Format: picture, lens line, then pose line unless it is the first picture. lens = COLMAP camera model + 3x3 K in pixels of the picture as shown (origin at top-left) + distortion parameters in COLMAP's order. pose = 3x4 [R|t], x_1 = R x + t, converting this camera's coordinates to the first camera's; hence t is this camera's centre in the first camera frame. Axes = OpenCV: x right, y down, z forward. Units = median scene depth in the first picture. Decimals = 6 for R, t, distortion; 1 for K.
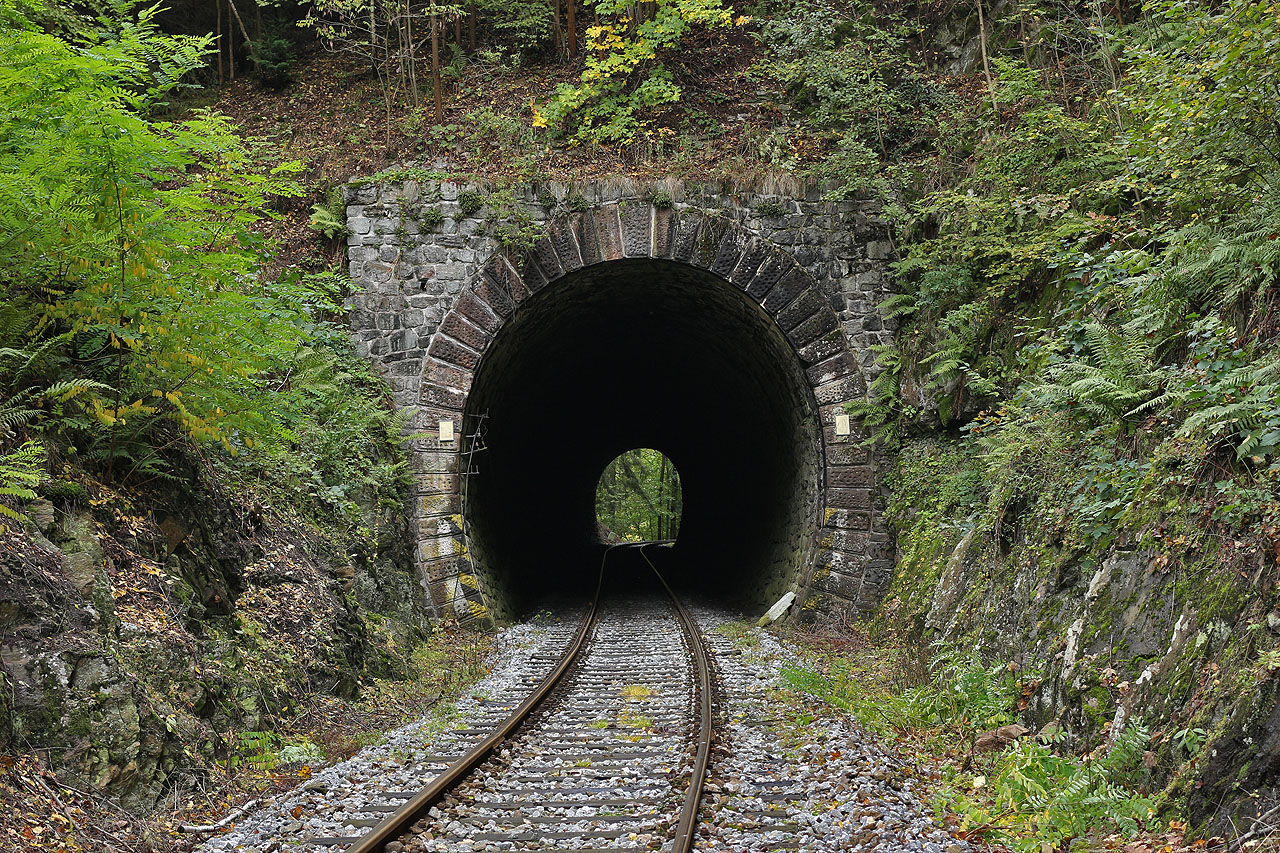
lens RADIAL K [[2325.4, 0, 638.4], [0, 2325.4, 426.8], [0, 0, 1]] dist [-0.026097, 0.000000]
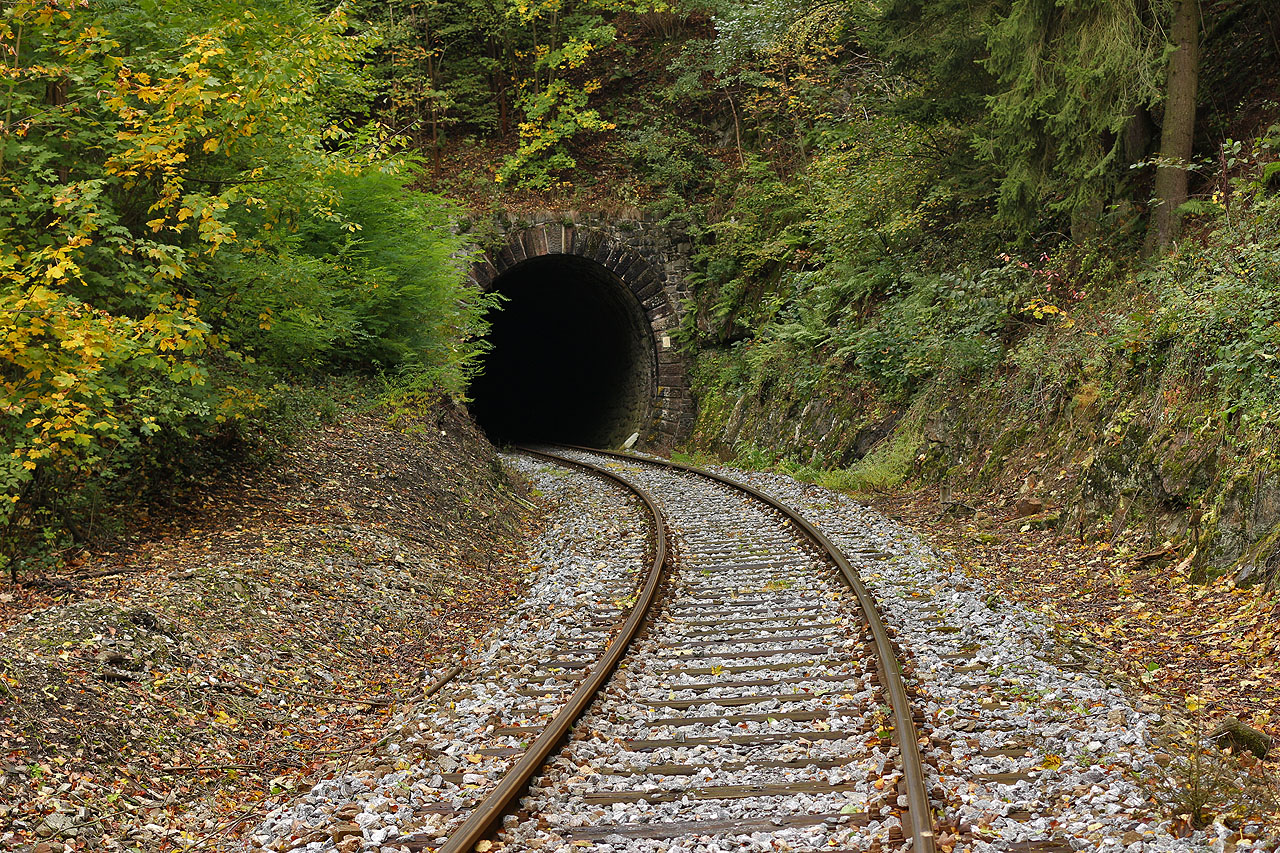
lens RADIAL K [[2325.4, 0, 640.6], [0, 2325.4, 426.8], [0, 0, 1]] dist [-0.026097, 0.000000]
pose [[0.991044, -0.022026, 0.131703, -0.181336], [0.015383, 0.998568, 0.051247, -0.028953], [-0.132643, -0.048762, 0.989964, -0.857337]]
